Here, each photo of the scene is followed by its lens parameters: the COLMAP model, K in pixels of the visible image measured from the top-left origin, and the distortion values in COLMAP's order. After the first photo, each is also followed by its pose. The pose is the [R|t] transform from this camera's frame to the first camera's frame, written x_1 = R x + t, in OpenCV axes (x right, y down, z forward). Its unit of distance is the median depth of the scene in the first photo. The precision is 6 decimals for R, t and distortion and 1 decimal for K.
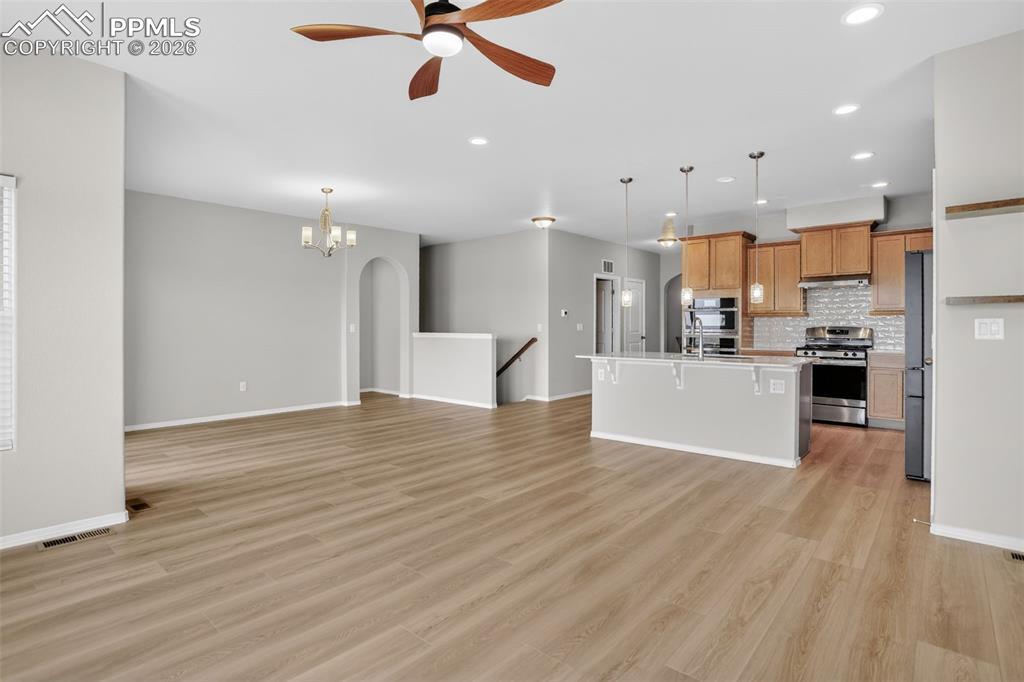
lens RADIAL K [[529.8, 0, 516.7], [0, 529.8, 325.5], [0, 0, 1]] dist [-0.022103, 0.000723]
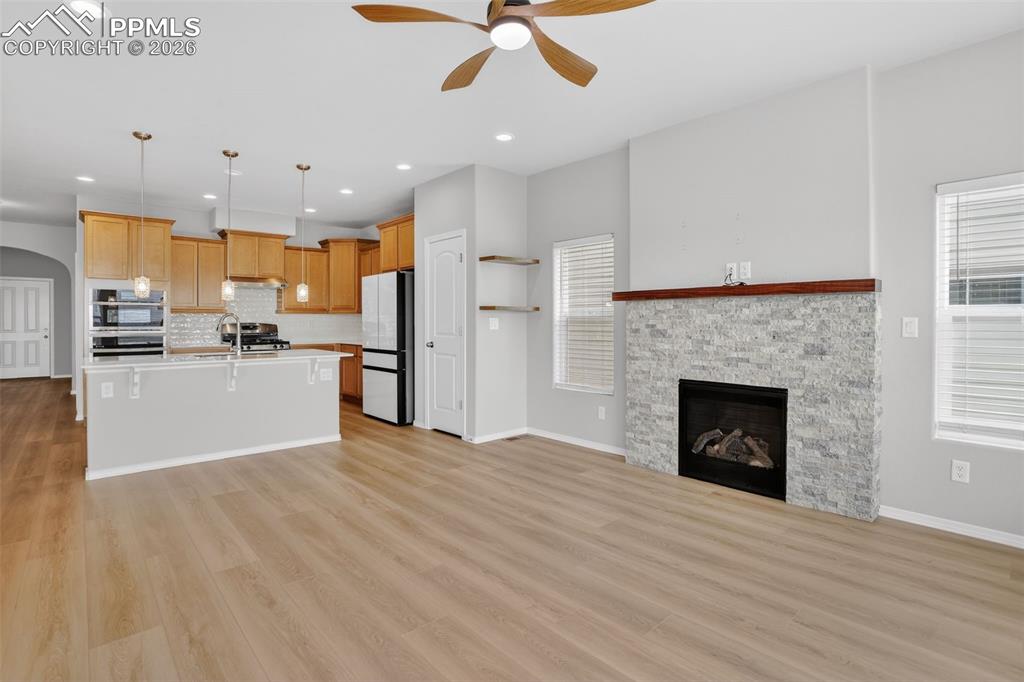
lens RADIAL K [[499.7, 0, 512.3], [0, 499.7, 337.5], [0, 0, 1]] dist [-0.050811, 0.017389]
pose [[0.126551, -0.030456, 0.991492, -0.379808], [-0.000018, 0.999528, 0.030705, 0.000683], [-0.991960, -0.003904, 0.126491, 0.322290]]
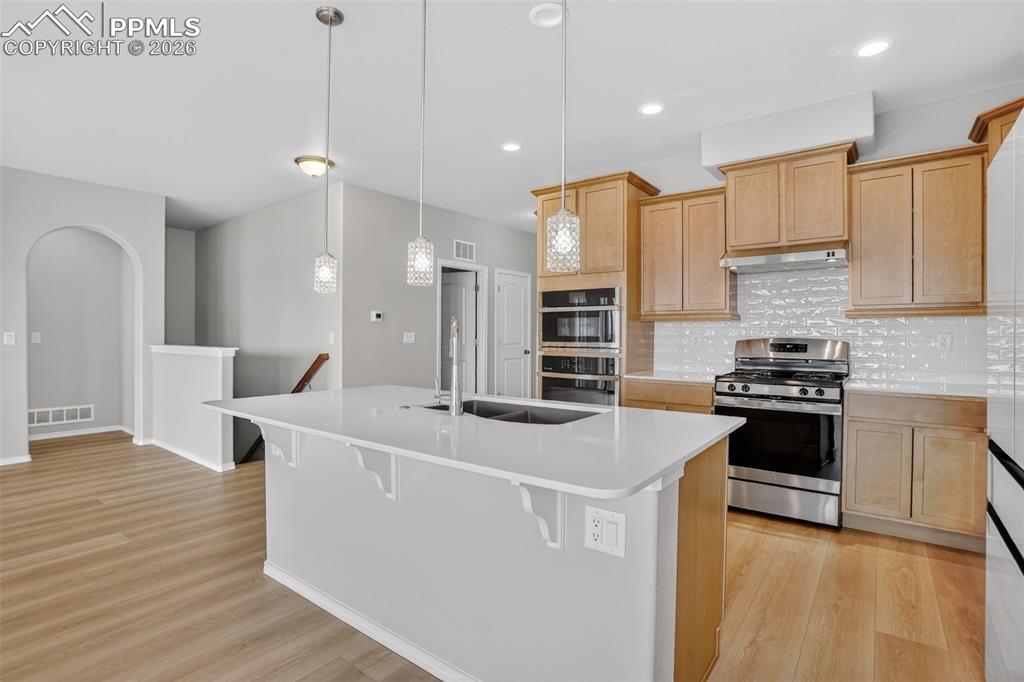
lens RADIAL K [[499.7, 0, 512.3], [0, 499.7, 337.5], [0, 0, 1]] dist [-0.050811, 0.017389]
pose [[0.998991, 0.002789, 0.044825, 0.299134], [-0.002960, 0.999989, 0.003753, 0.000096], [-0.044814, -0.003882, 0.998988, 0.498702]]
